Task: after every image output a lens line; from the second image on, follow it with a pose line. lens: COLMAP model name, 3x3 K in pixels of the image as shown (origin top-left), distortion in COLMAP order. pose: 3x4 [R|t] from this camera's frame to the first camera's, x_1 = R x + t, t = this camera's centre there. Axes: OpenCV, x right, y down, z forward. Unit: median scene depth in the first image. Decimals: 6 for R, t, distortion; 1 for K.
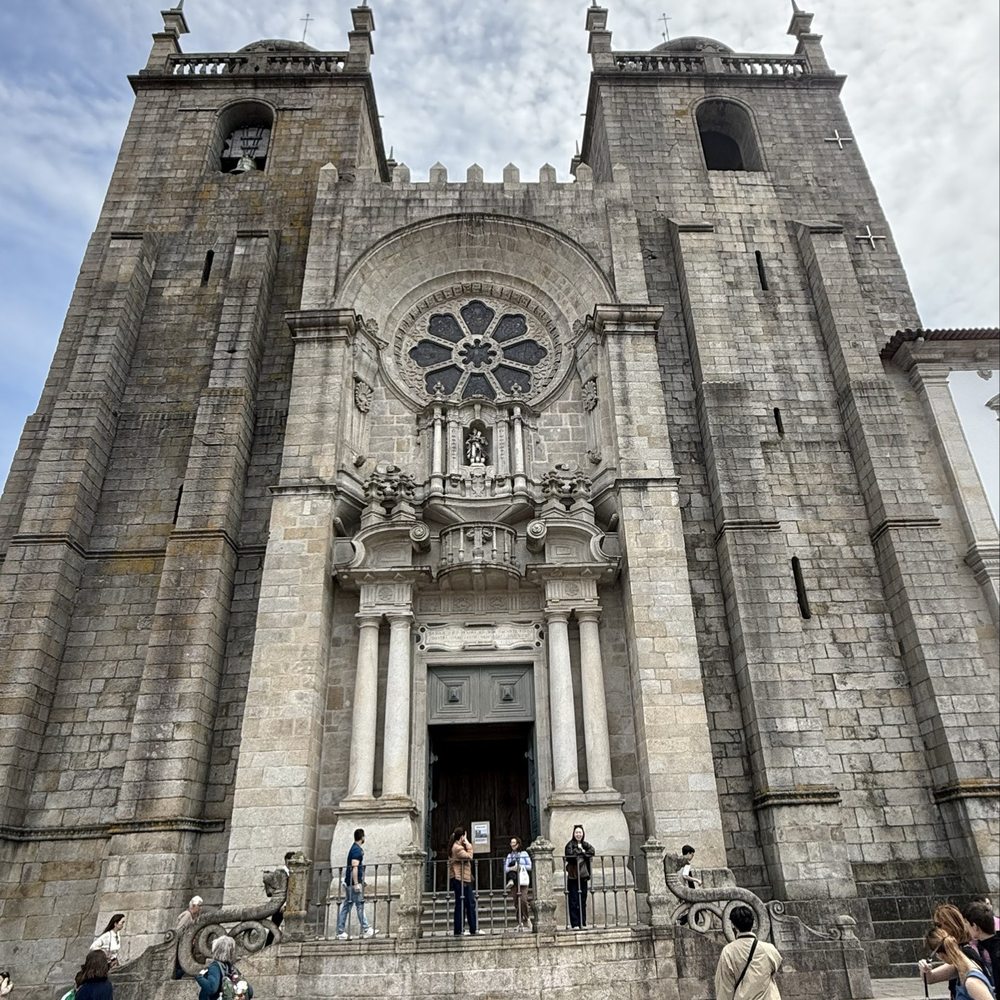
lens RADIAL K [[764.8, 0, 536.6], [0, 764.8, 514.2], [0, 0, 1]] dist [-0.008762, 0.009433]
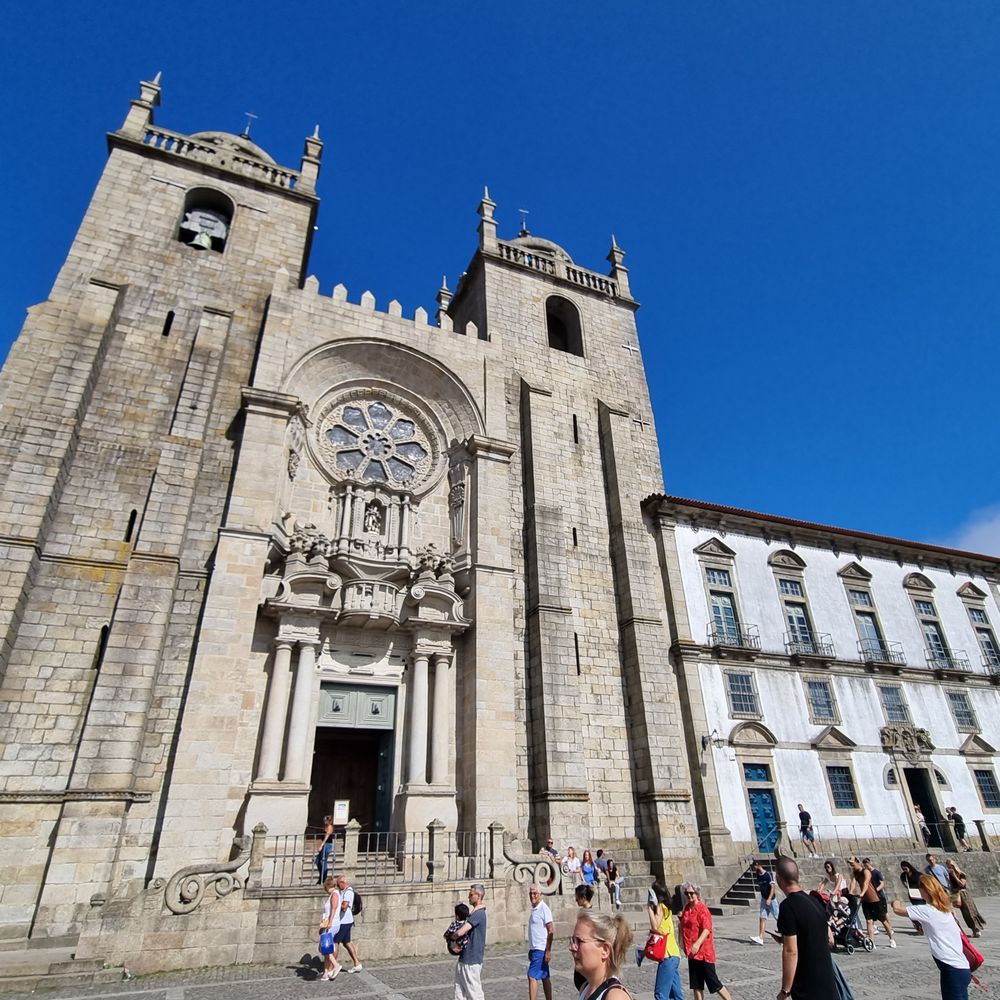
lens RADIAL K [[645.9, 0, 503.7], [0, 645.9, 508.0], [0, 0, 1]] dist [0.001101, -0.004624]
pose [[0.931024, 0.186806, 0.313525, -0.237326], [-0.176333, 0.982394, -0.061707, -0.080925], [-0.319533, 0.002166, 0.947573, -0.165183]]
